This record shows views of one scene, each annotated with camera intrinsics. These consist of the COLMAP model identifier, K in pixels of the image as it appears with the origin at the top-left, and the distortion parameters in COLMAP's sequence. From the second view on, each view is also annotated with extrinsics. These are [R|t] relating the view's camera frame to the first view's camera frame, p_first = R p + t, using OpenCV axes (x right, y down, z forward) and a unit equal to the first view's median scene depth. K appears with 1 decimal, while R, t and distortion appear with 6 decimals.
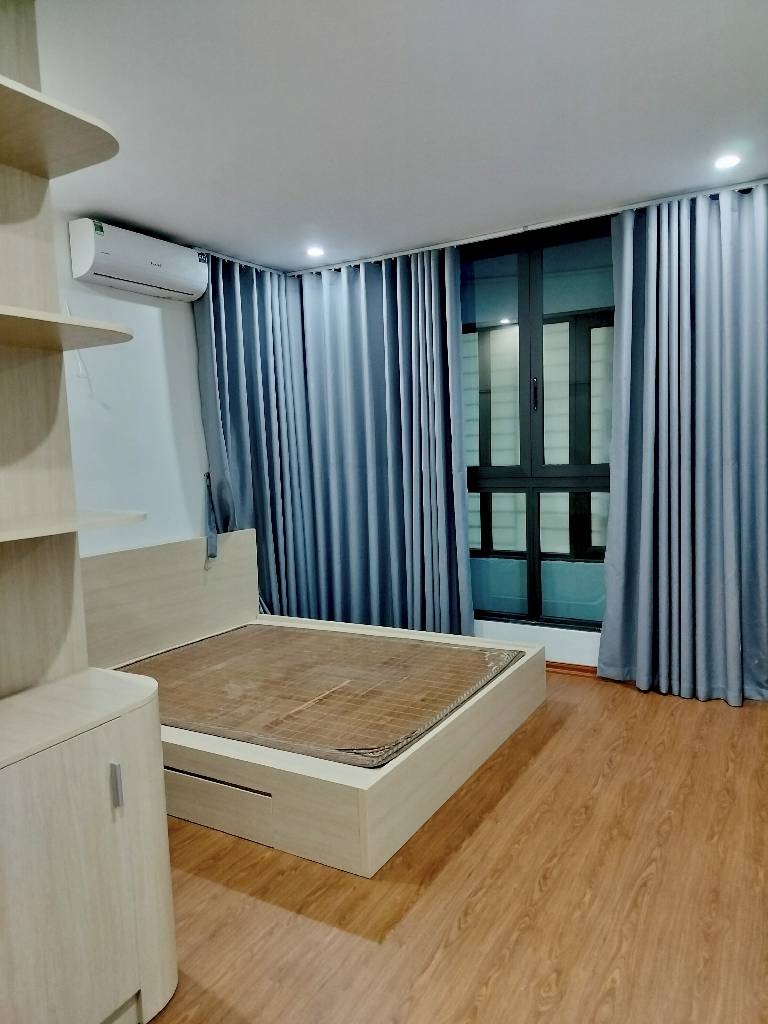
lens RADIAL K [[728.0, 0, 380.2], [0, 728.0, 511.5], [0, 0, 1]] dist [0.000739, -0.001798]
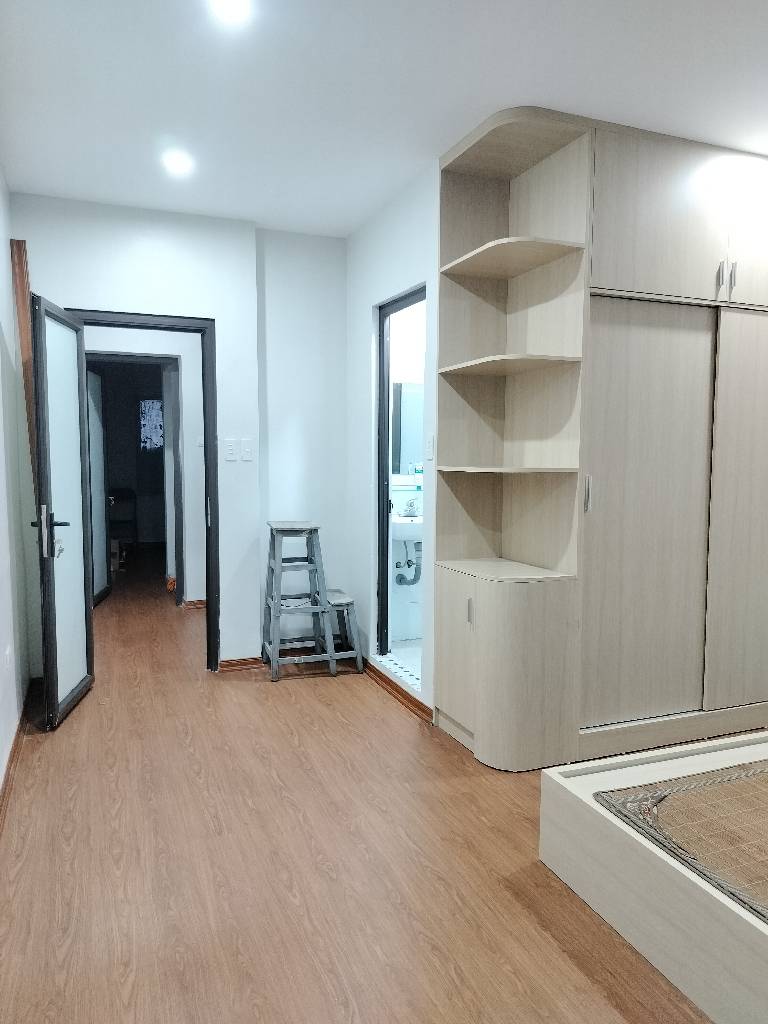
lens RADIAL K [[728.0, 0, 380.2], [0, 728.0, 511.5], [0, 0, 1]] dist [0.000739, -0.001798]
pose [[-0.624679, 0.100496, -0.774388, 1.002279], [-0.049306, 0.984629, 0.167554, -0.145152], [0.779324, 0.142850, -0.610122, 1.617754]]
